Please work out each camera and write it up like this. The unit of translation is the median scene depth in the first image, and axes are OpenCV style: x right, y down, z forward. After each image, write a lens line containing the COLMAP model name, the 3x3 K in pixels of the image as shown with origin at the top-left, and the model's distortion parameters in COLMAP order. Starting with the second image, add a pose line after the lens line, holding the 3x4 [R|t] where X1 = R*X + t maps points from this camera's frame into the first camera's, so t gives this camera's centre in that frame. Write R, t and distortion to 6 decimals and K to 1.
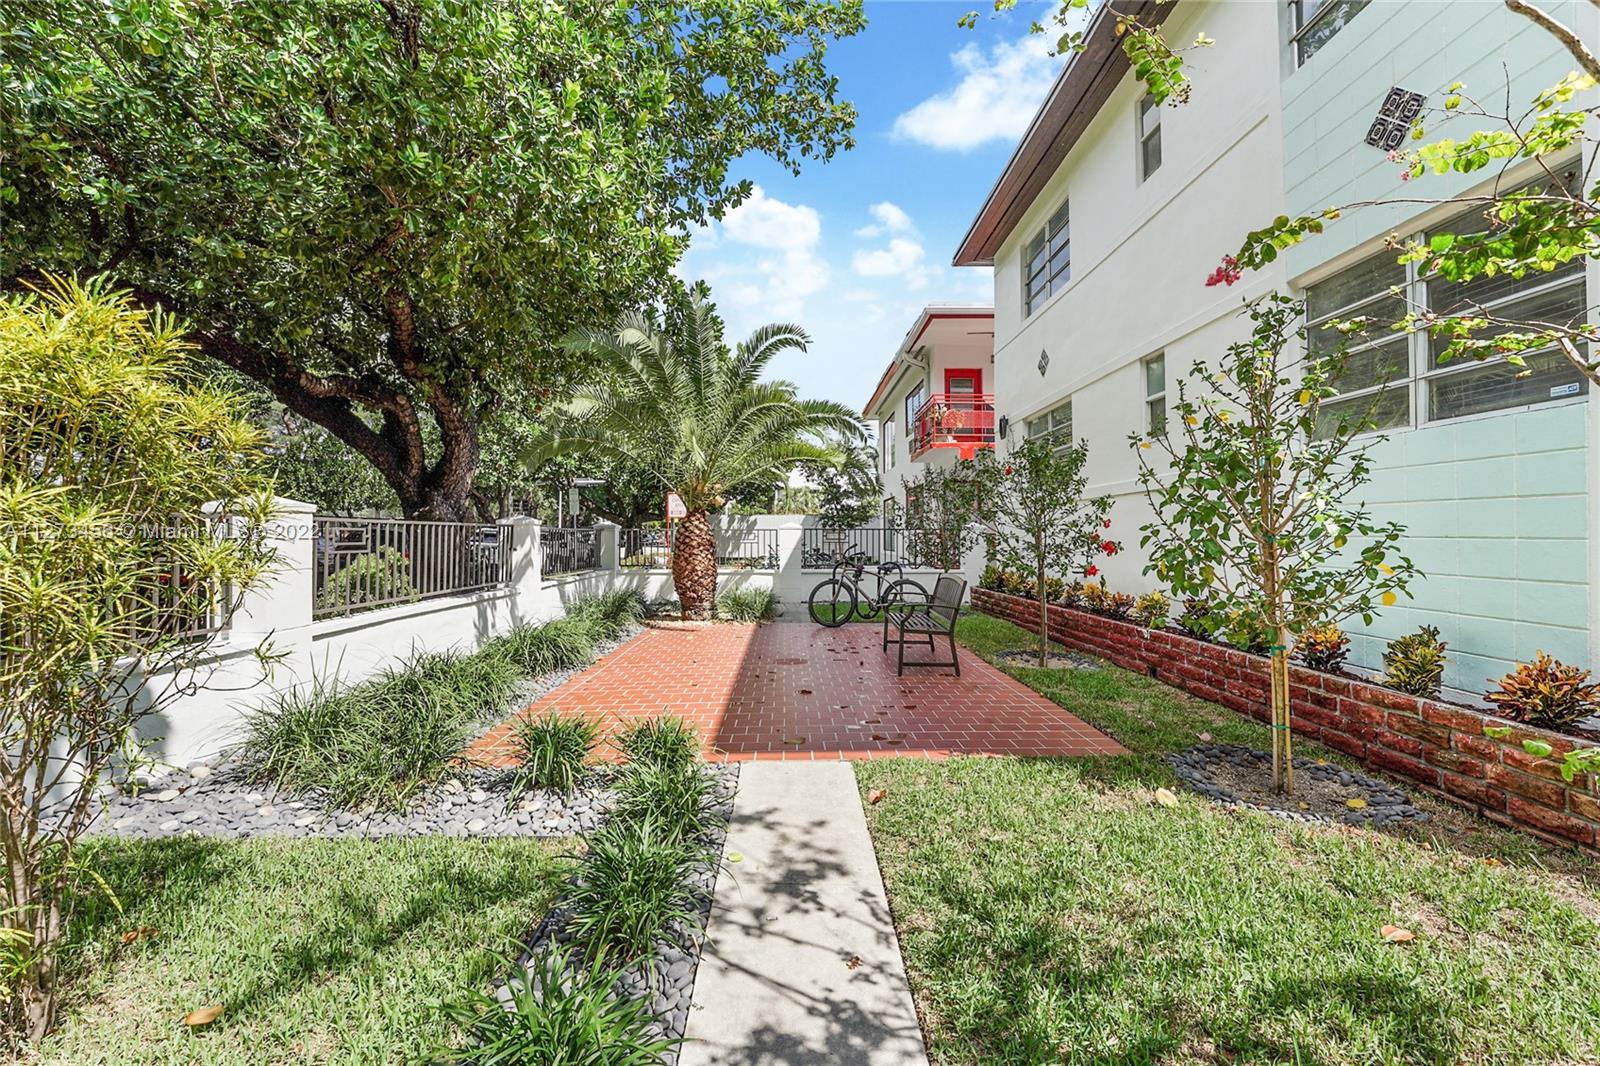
lens RADIAL K [[656.2, 0, 802.7], [0, 656.2, 524.4], [0, 0, 1]] dist [-0.023769, 0.000091]
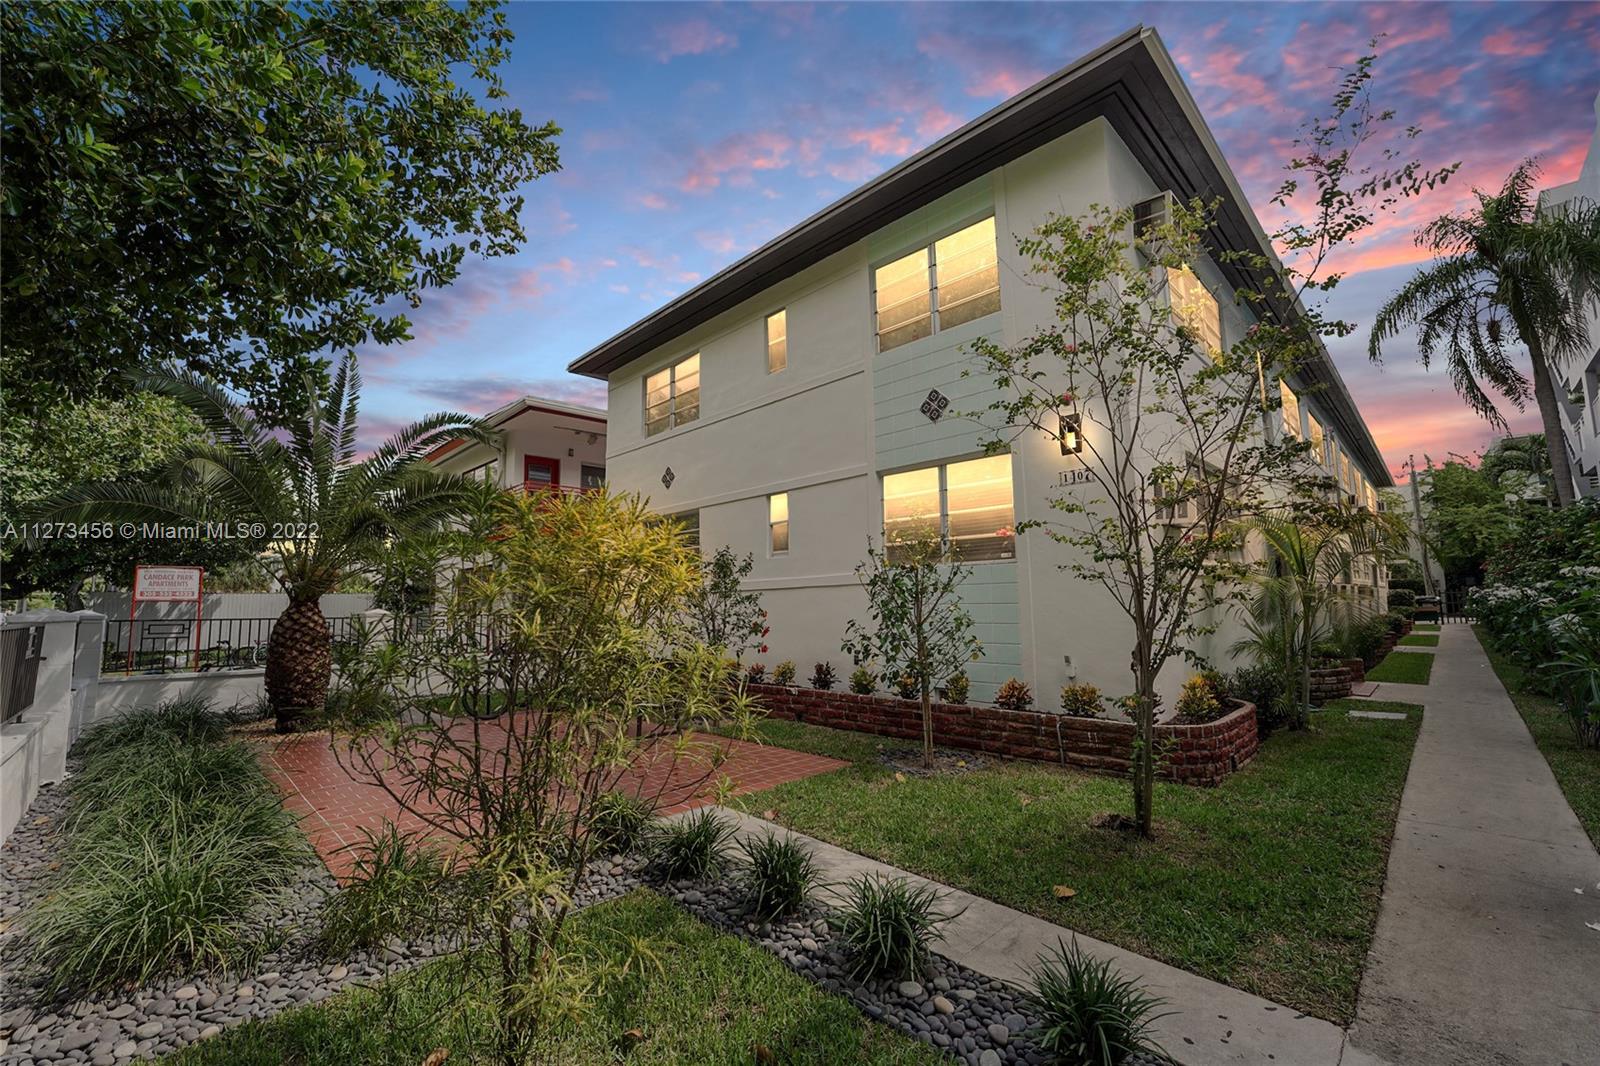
lens RADIAL K [[656.2, 0, 802.7], [0, 656.2, 524.4], [0, 0, 1]] dist [-0.023769, 0.000091]
pose [[0.724394, 0.074941, 0.685301, -0.597077], [0.003033, 0.993718, -0.111874, -0.046230], [-0.689380, 0.083119, 0.719616, -0.108188]]
